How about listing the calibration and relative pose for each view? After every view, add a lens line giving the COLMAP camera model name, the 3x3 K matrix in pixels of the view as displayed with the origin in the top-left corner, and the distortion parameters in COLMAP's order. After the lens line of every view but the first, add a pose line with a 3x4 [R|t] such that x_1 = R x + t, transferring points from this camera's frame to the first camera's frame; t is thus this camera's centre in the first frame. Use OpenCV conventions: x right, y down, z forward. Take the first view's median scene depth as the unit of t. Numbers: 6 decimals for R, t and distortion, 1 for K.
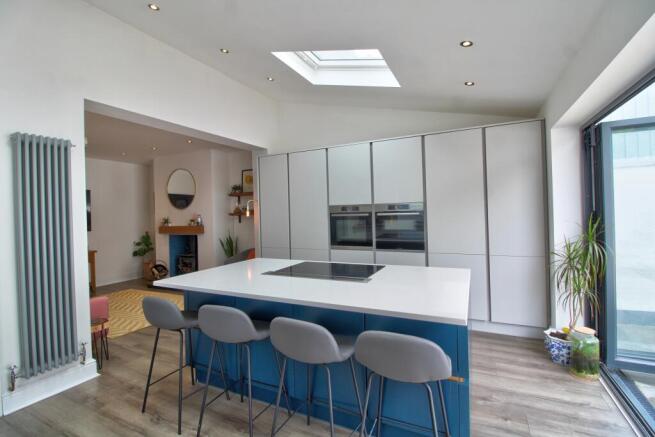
lens RADIAL K [[303.5, 0, 323.9], [0, 303.5, 212.2], [0, 0, 1]] dist [-0.002444, -0.011385]
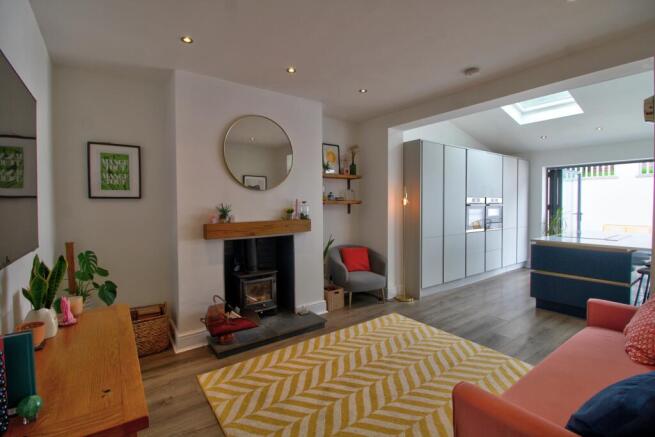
lens RADIAL K [[303.5, 0, 323.9], [0, 303.5, 212.2], [0, 0, 1]] dist [-0.002444, -0.011385]
pose [[0.470563, -0.000277, 0.882366, -1.232970], [-0.005930, 0.999976, 0.003477, 0.035752], [-0.882347, -0.006868, 0.470550, 0.876808]]
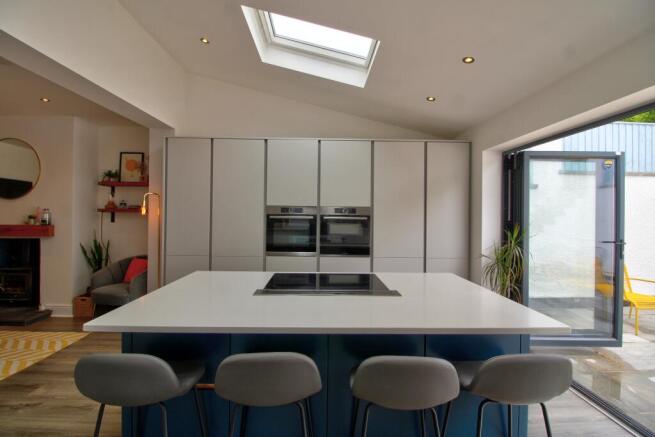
lens RADIAL K [[303.5, 0, 323.9], [0, 303.5, 212.2], [0, 0, 1]] dist [-0.002444, -0.011385]
pose [[0.886010, 0.039799, 0.461954, -0.221522], [-0.036156, 0.999206, -0.016739, 0.005508], [-0.462253, -0.001872, 0.886746, 0.145977]]
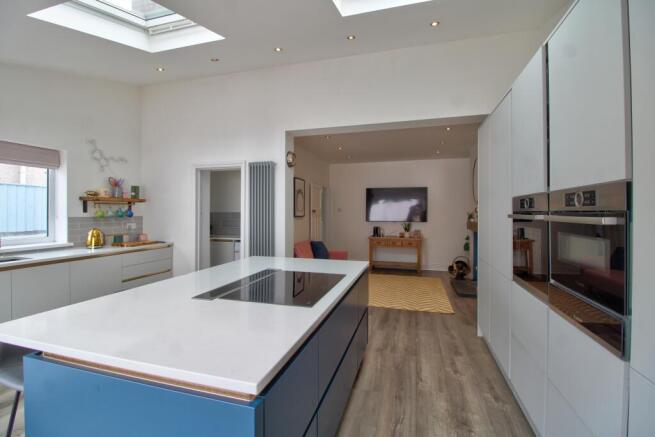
lens RADIAL K [[303.5, 0, 323.9], [0, 303.5, 212.2], [0, 0, 1]] dist [-0.002444, -0.011385]
pose [[0.170161, 0.029116, -0.984986, 0.447725], [-0.008228, 0.999571, 0.028126, -0.007682], [0.985382, 0.003319, 0.170328, 0.553105]]
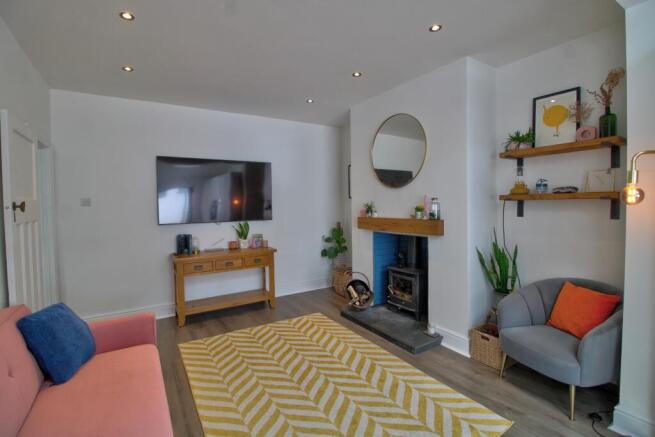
lens RADIAL K [[303.5, 0, 323.9], [0, 303.5, 212.2], [0, 0, 1]] dist [-0.002444, -0.011385]
pose [[0.849362, 0.031899, -0.526846, -0.394021], [-0.008828, 0.998891, 0.046248, 0.013359], [0.527737, -0.034630, 0.848701, 0.623230]]
